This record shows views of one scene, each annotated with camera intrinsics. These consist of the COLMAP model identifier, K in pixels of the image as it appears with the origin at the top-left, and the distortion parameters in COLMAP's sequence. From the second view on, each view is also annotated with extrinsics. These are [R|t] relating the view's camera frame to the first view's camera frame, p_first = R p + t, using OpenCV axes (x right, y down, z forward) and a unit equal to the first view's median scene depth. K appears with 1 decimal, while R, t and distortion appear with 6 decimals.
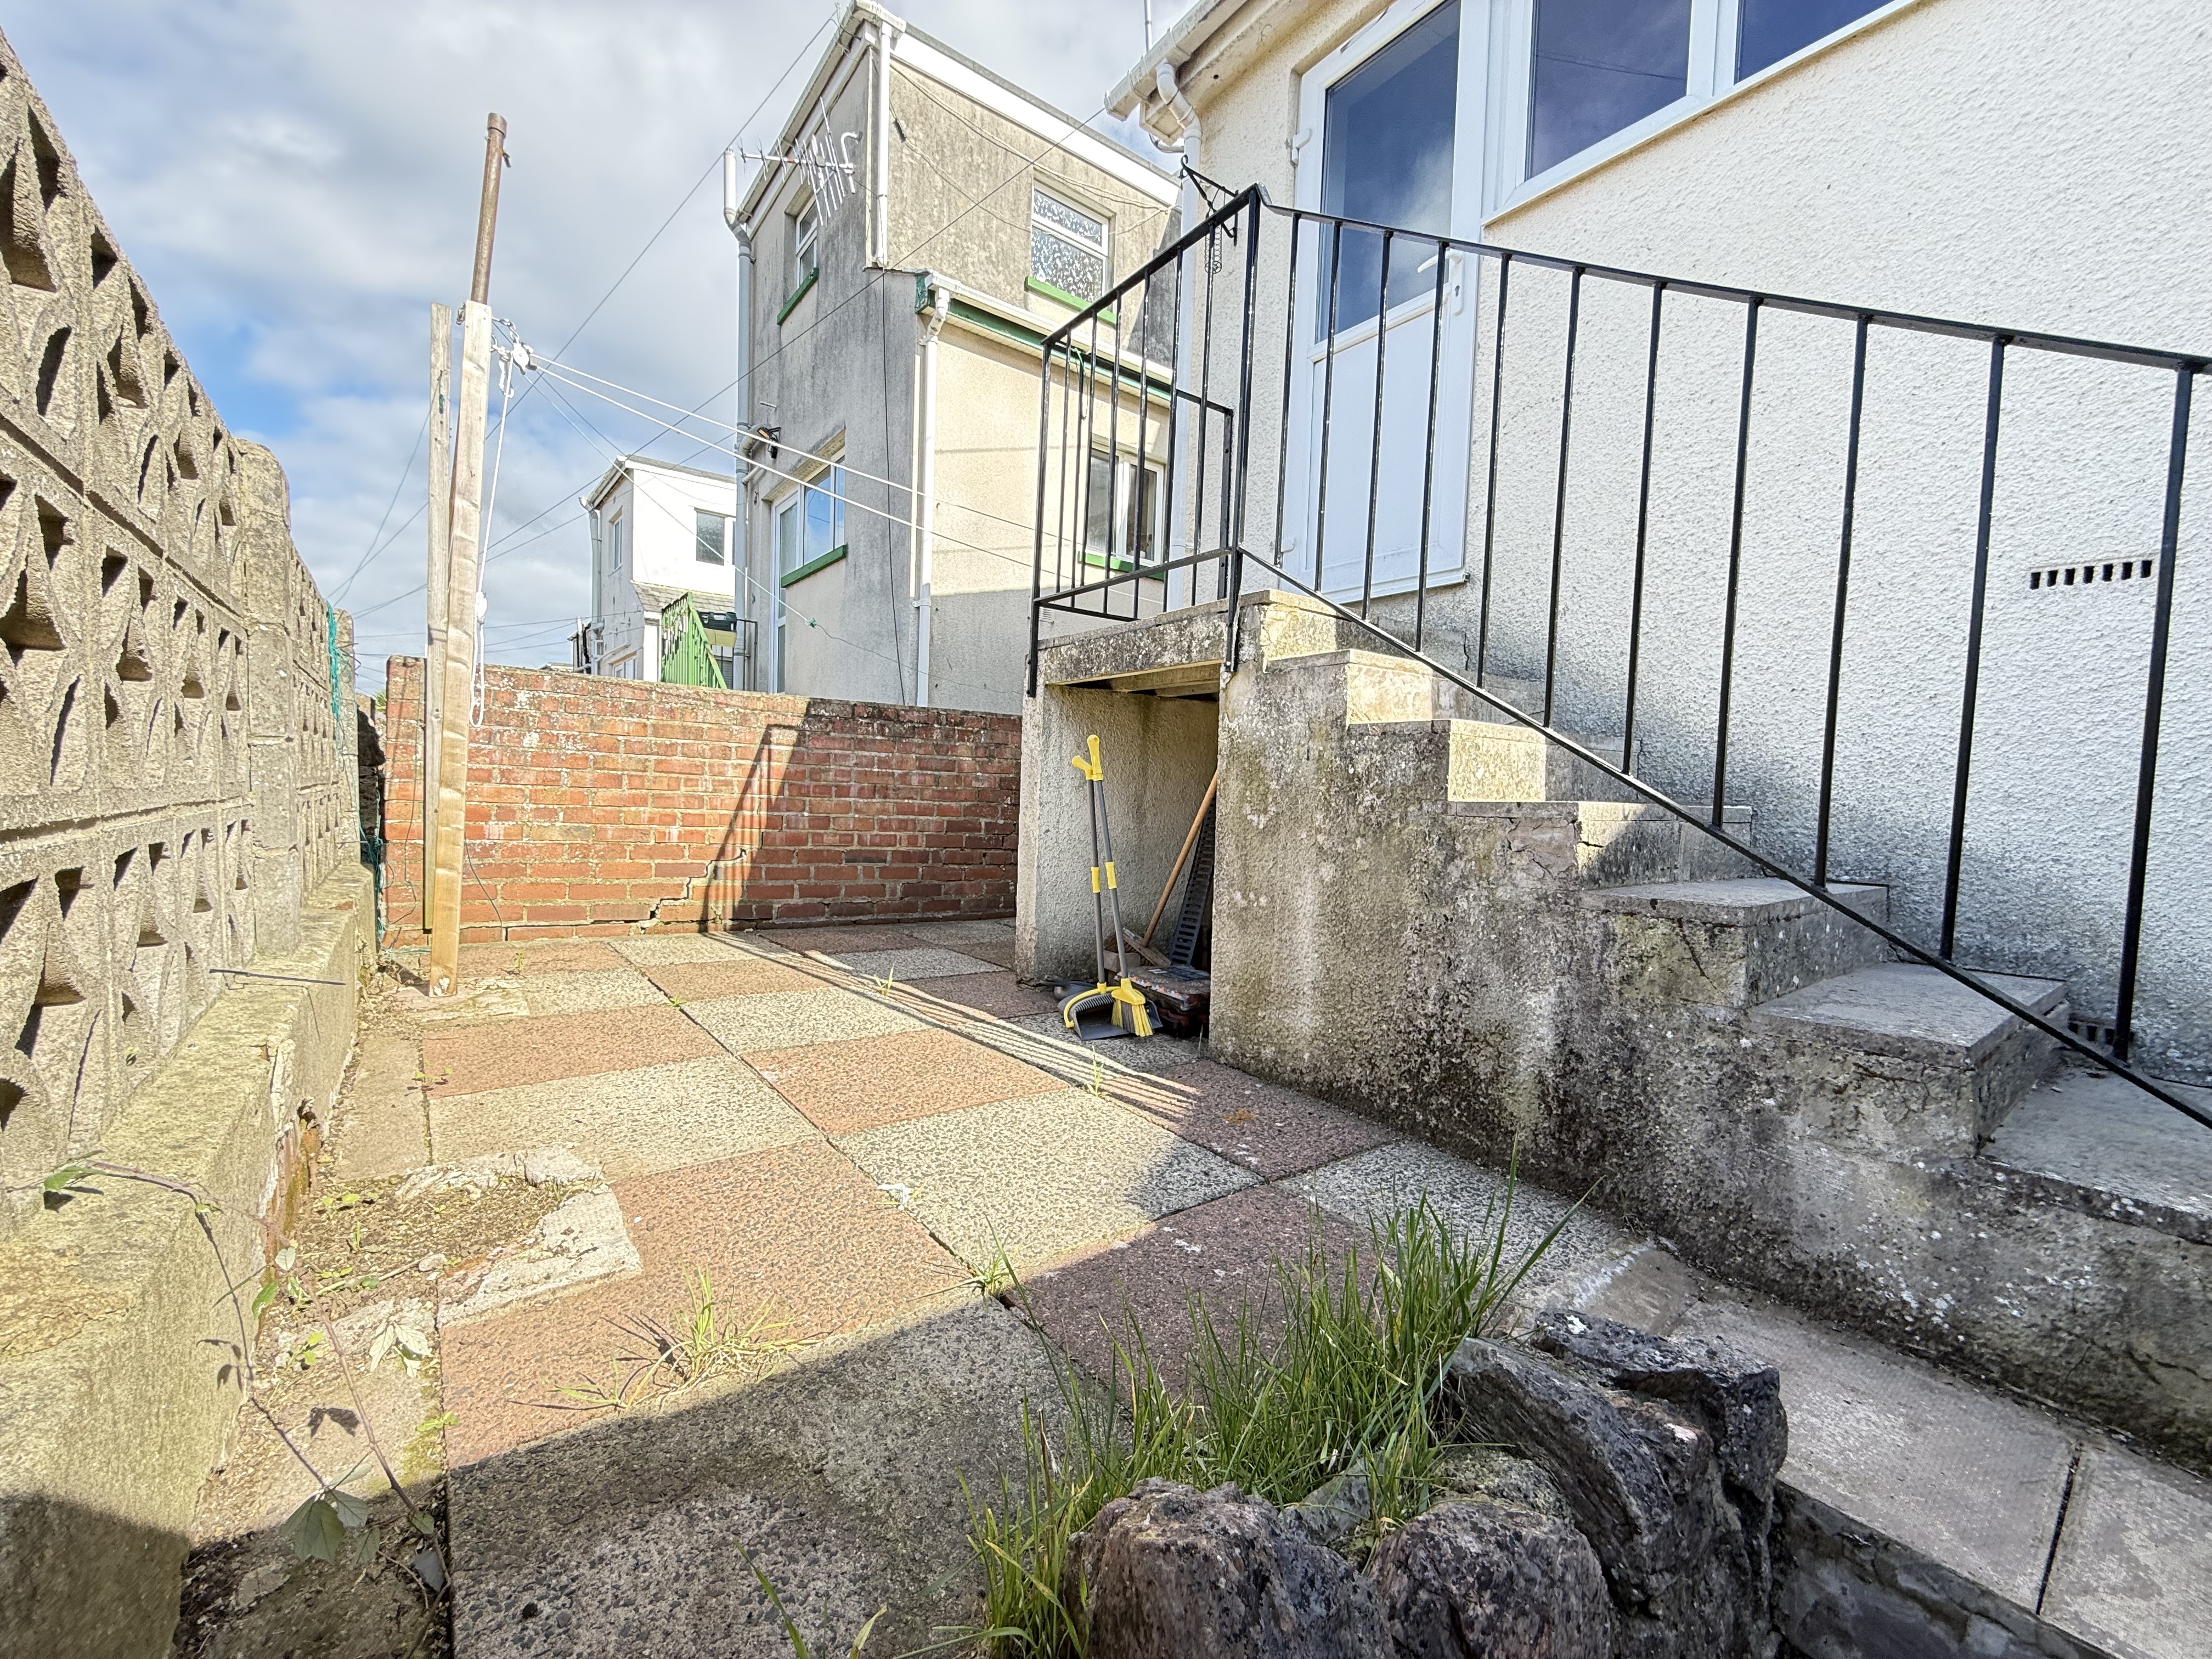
lens RADIAL K [[880.7, 0, 1100.2], [0, 880.7, 833.5], [0, 0, 1]] dist [-0.000784, 0.000255]
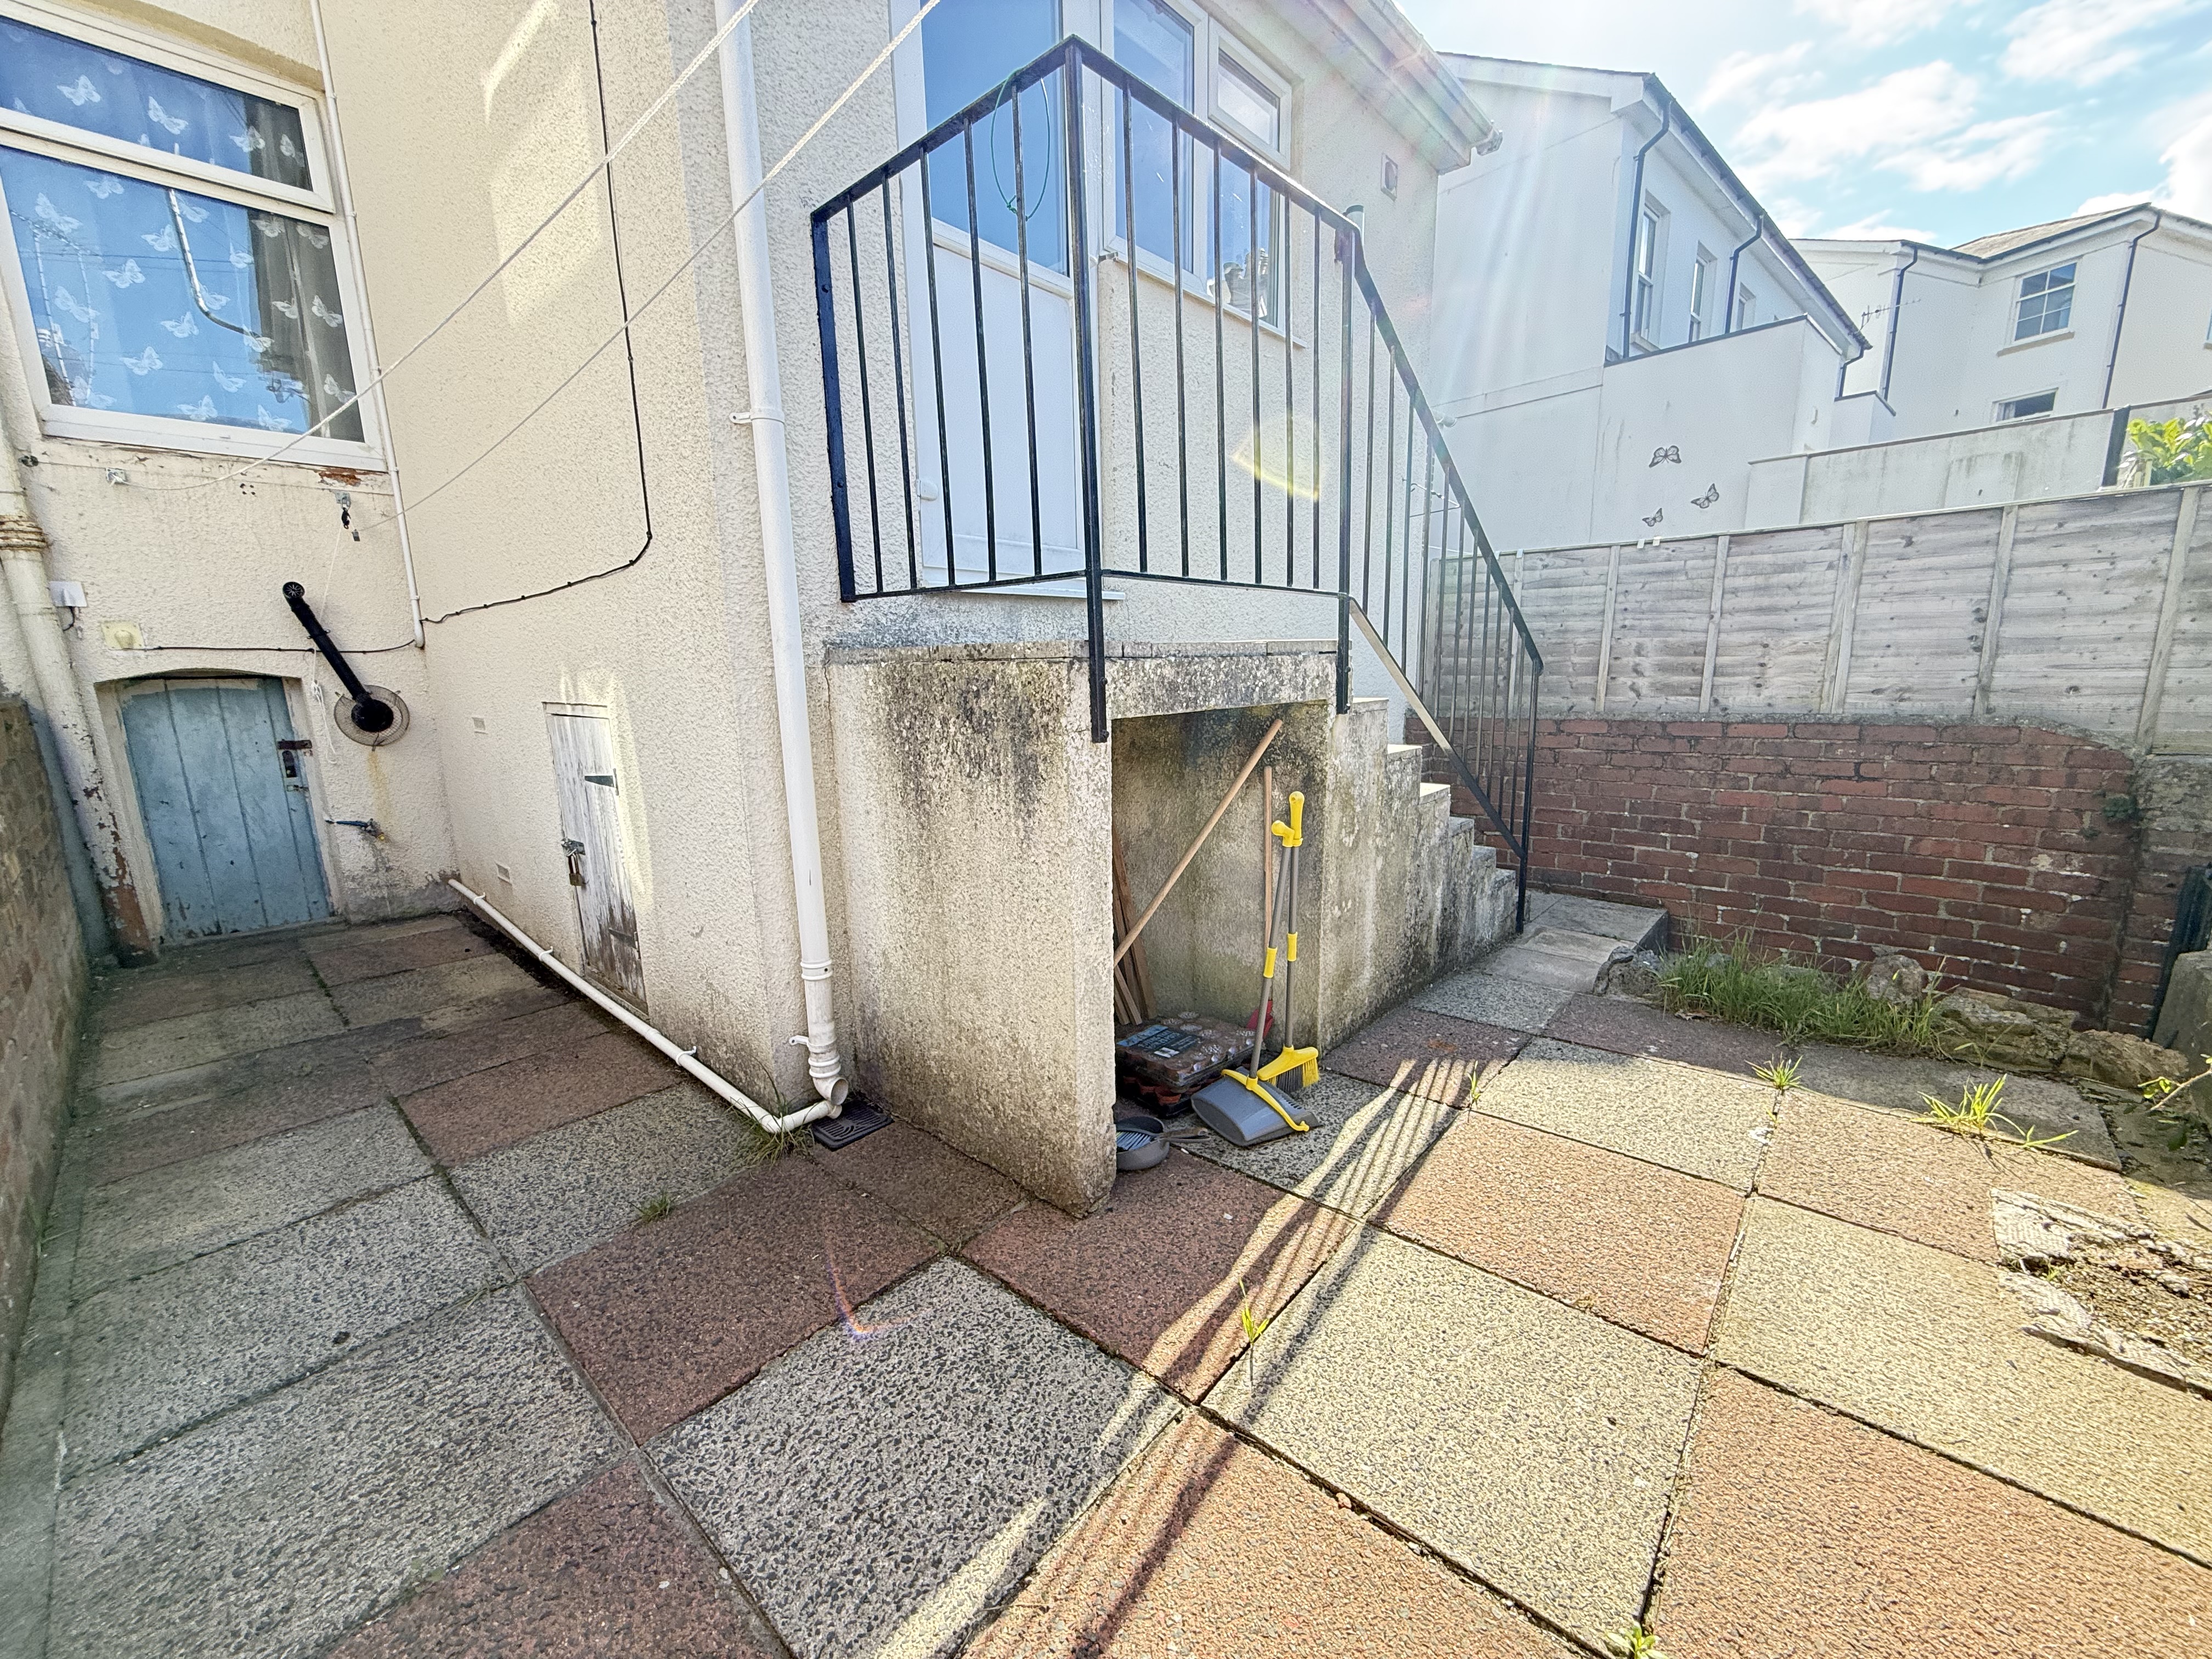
lens RADIAL K [[880.7, 0, 1099.7], [0, 880.7, 836.2], [0, 0, 1]] dist [-0.000784, 0.000255]
pose [[-0.176479, -0.221853, 0.958977, -0.555276], [0.063324, 0.969691, 0.235985, -0.199682], [-0.982265, 0.102373, -0.157081, 0.949229]]
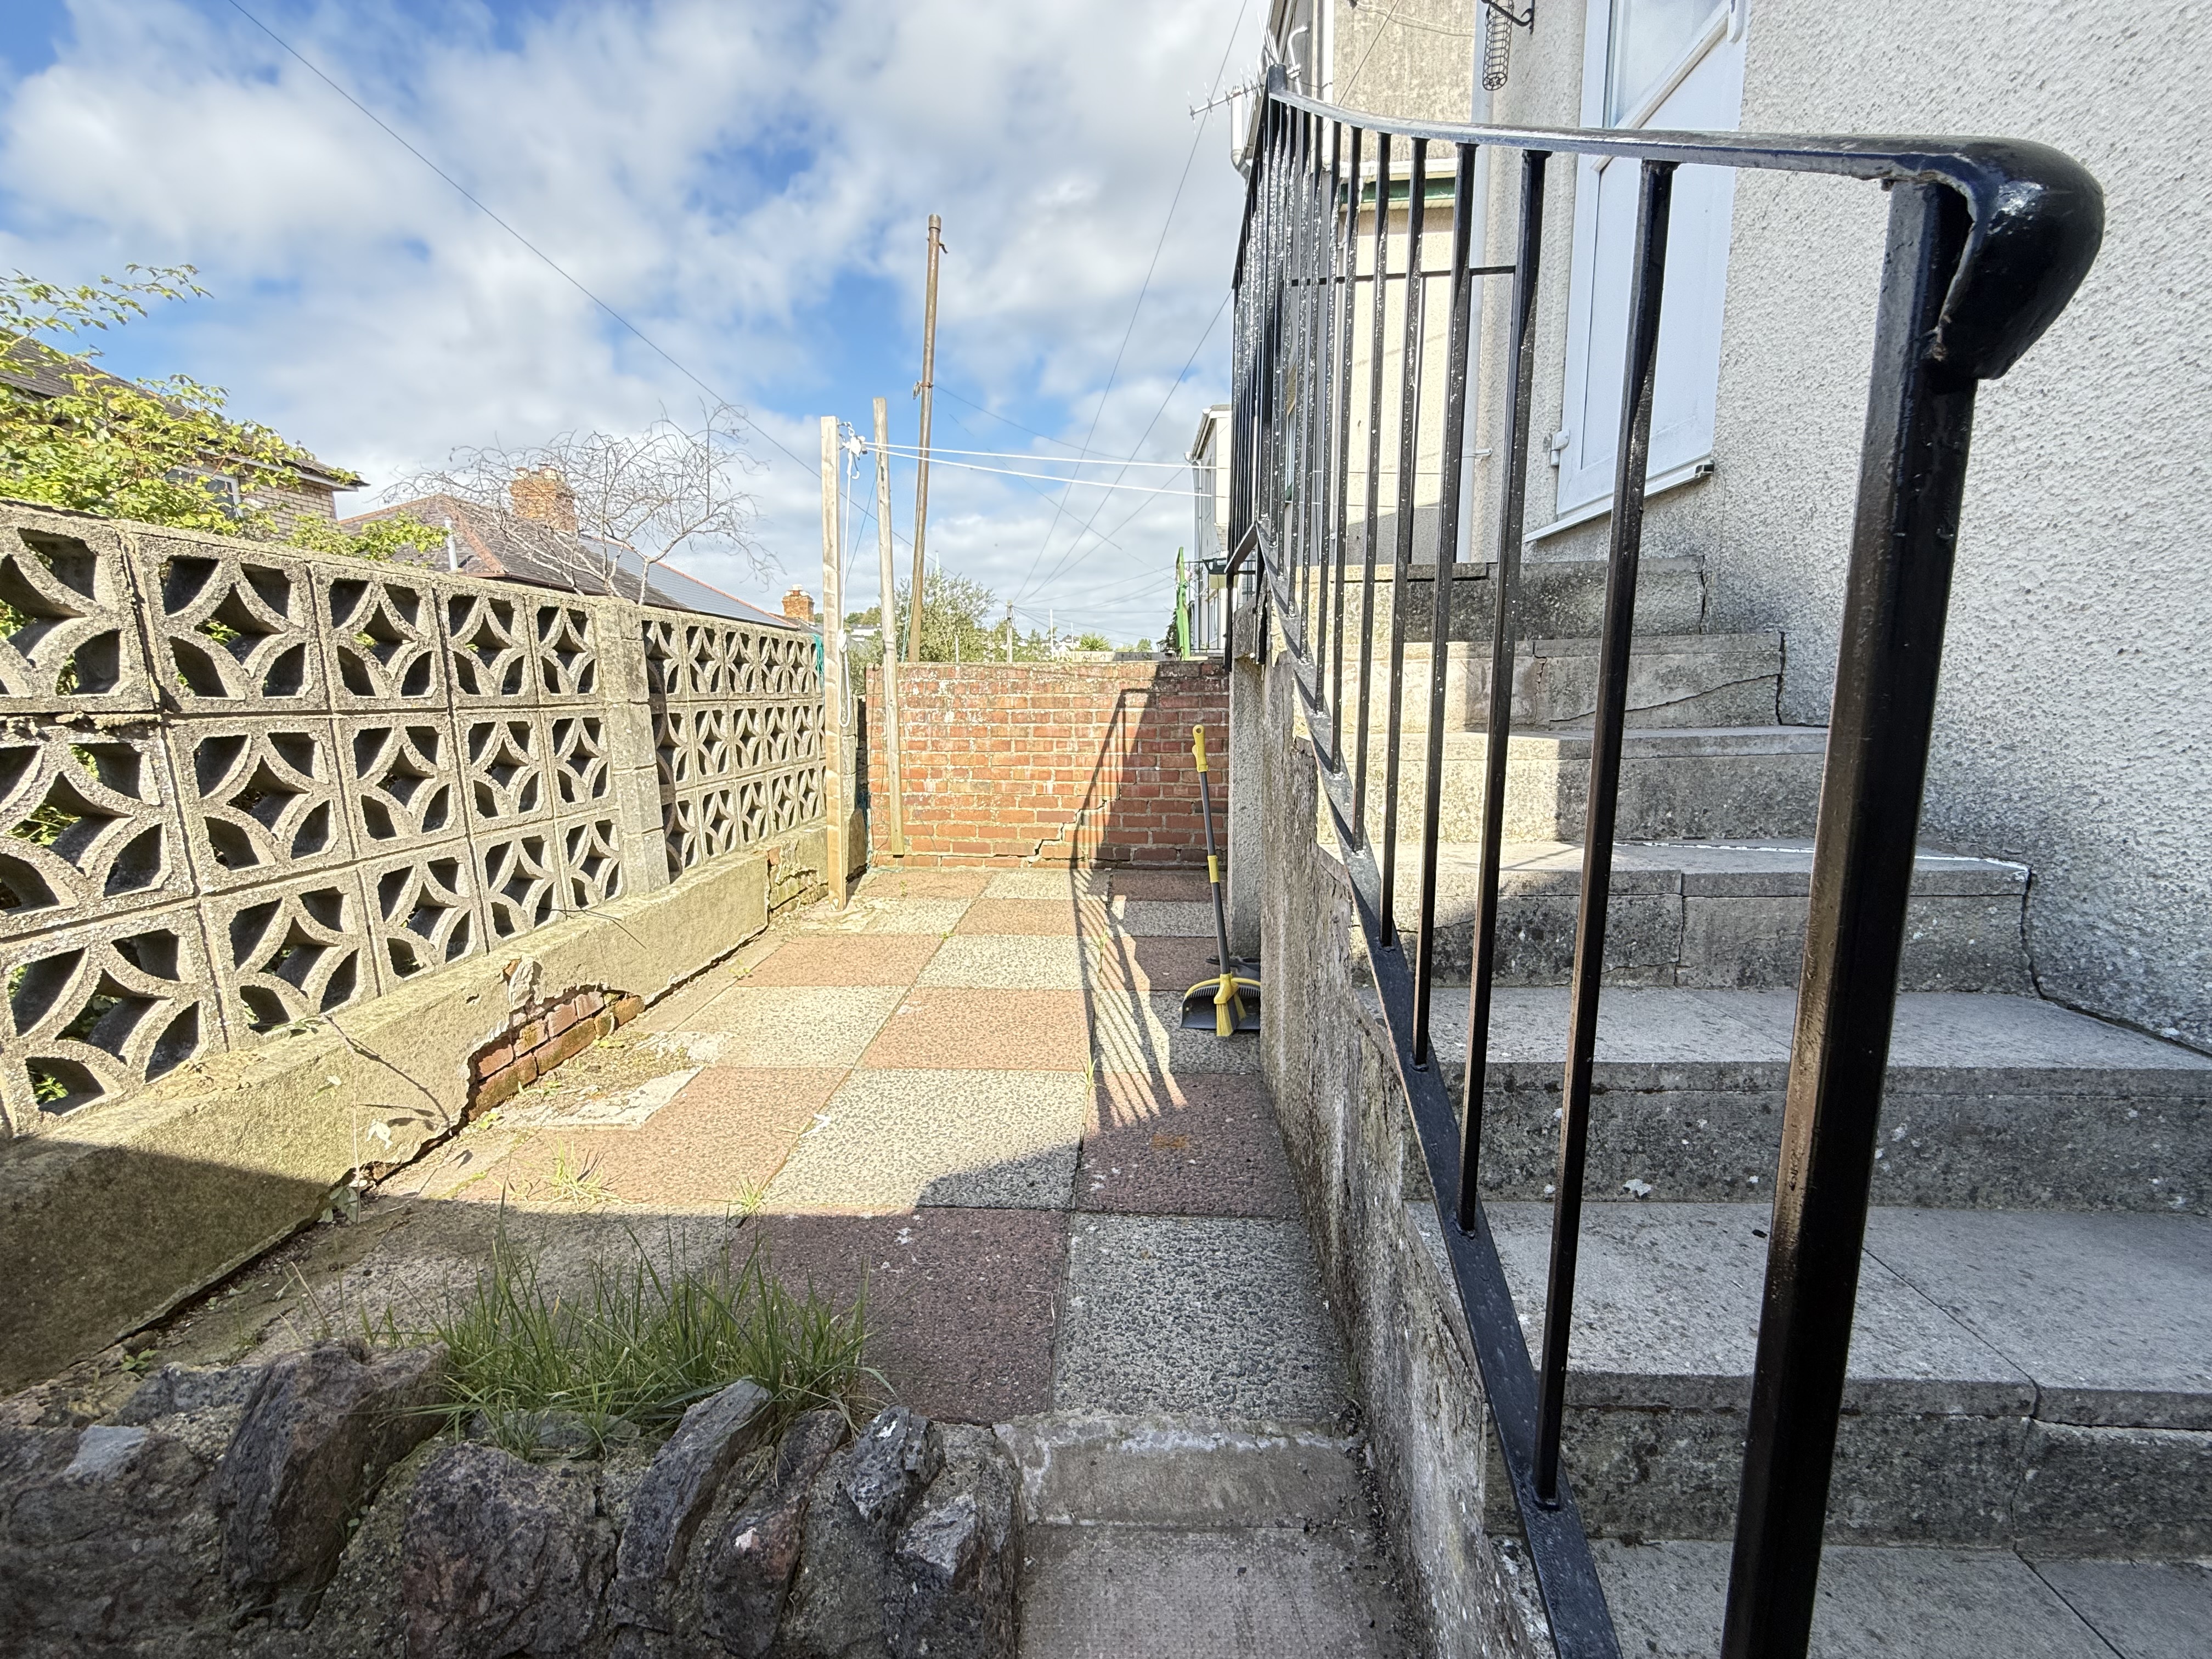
lens RADIAL K [[880.7, 0, 1100.8], [0, 880.7, 832.4], [0, 0, 1]] dist [-0.000784, 0.000255]
pose [[0.762643, 0.058726, -0.644149, 0.394647], [0.011273, 0.994512, 0.104016, -0.069536], [0.646722, -0.086589, 0.757795, 0.129666]]
